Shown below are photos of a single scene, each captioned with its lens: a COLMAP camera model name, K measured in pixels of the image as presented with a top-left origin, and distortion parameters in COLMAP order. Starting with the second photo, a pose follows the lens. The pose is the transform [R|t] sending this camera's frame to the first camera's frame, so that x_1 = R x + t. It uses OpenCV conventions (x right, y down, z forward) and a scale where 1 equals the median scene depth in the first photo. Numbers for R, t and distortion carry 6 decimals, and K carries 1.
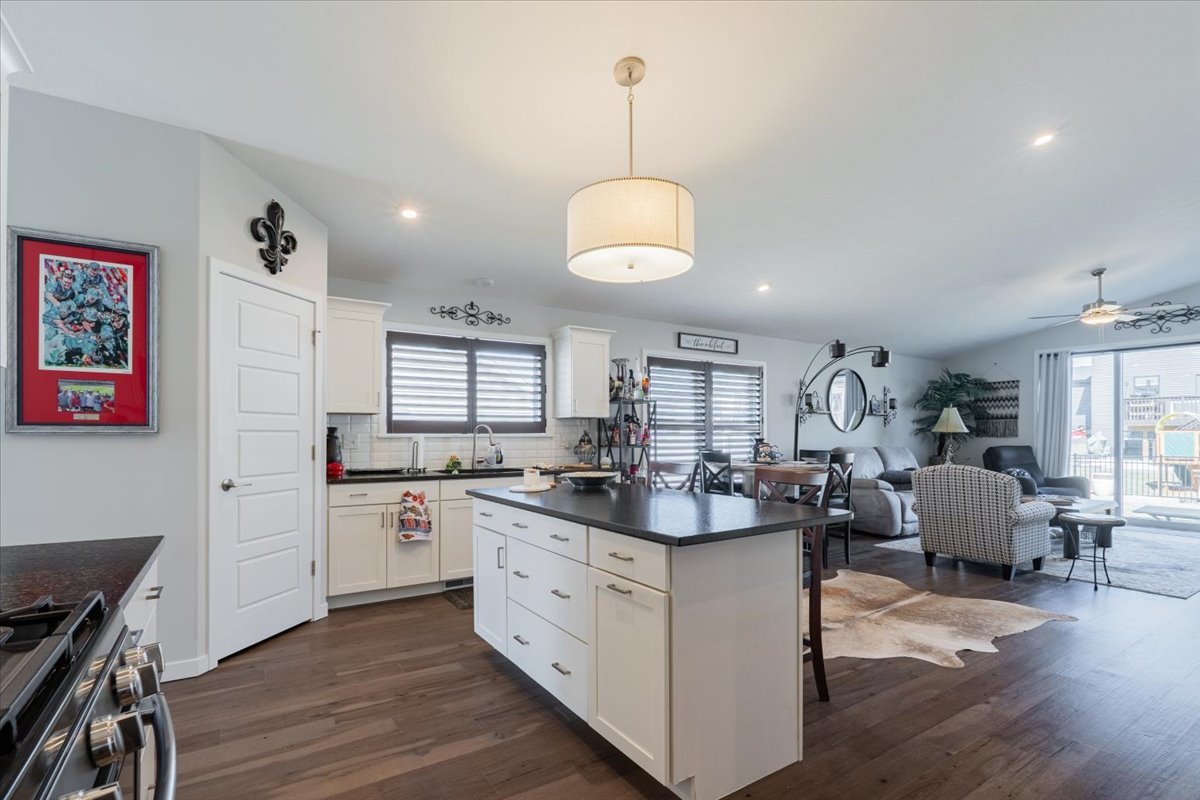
lens RADIAL K [[569.3, 0, 604.5], [0, 569.3, 430.4], [0, 0, 1]] dist [-0.003508, -0.000397]
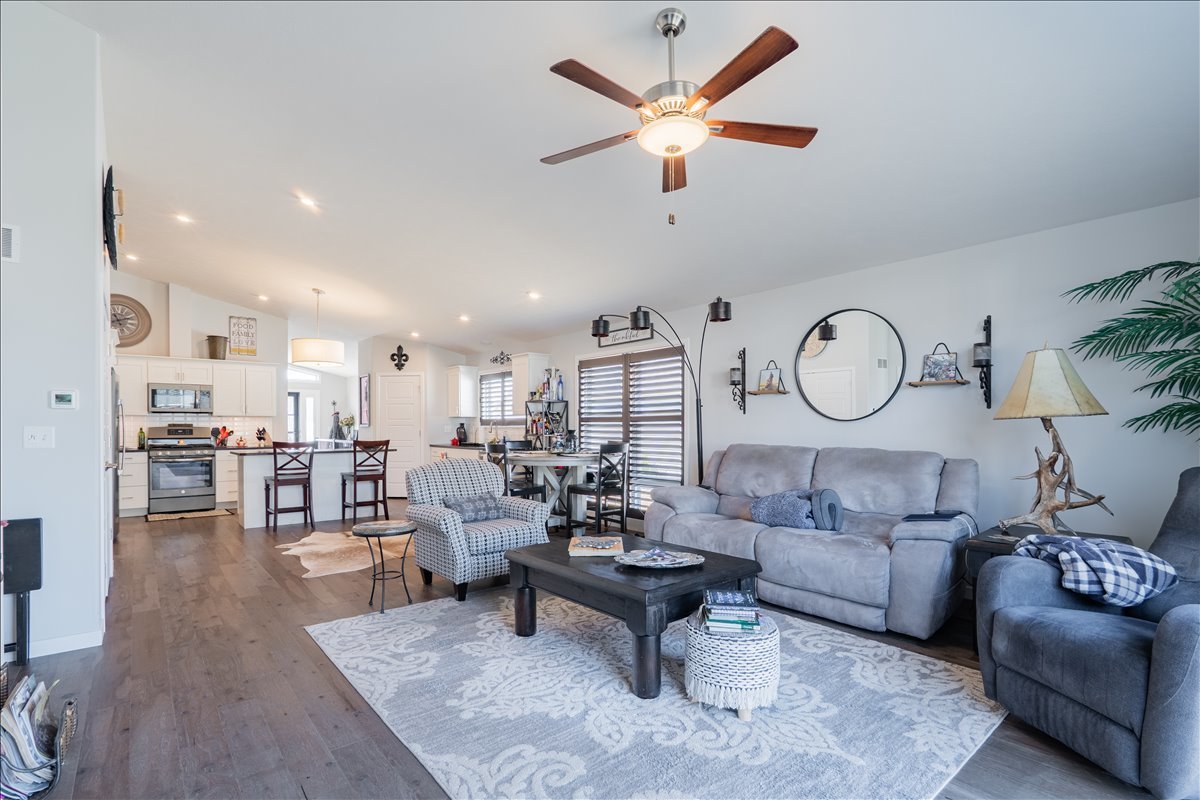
lens RADIAL K [[569.3, 0, 604.5], [0, 569.3, 430.4], [0, 0, 1]] dist [-0.003508, -0.000397]
pose [[0.109277, 0.005294, -0.993997, 1.603092], [0.008410, 0.999945, 0.006251, 0.012581], [0.993976, -0.009042, 0.109227, 1.144984]]
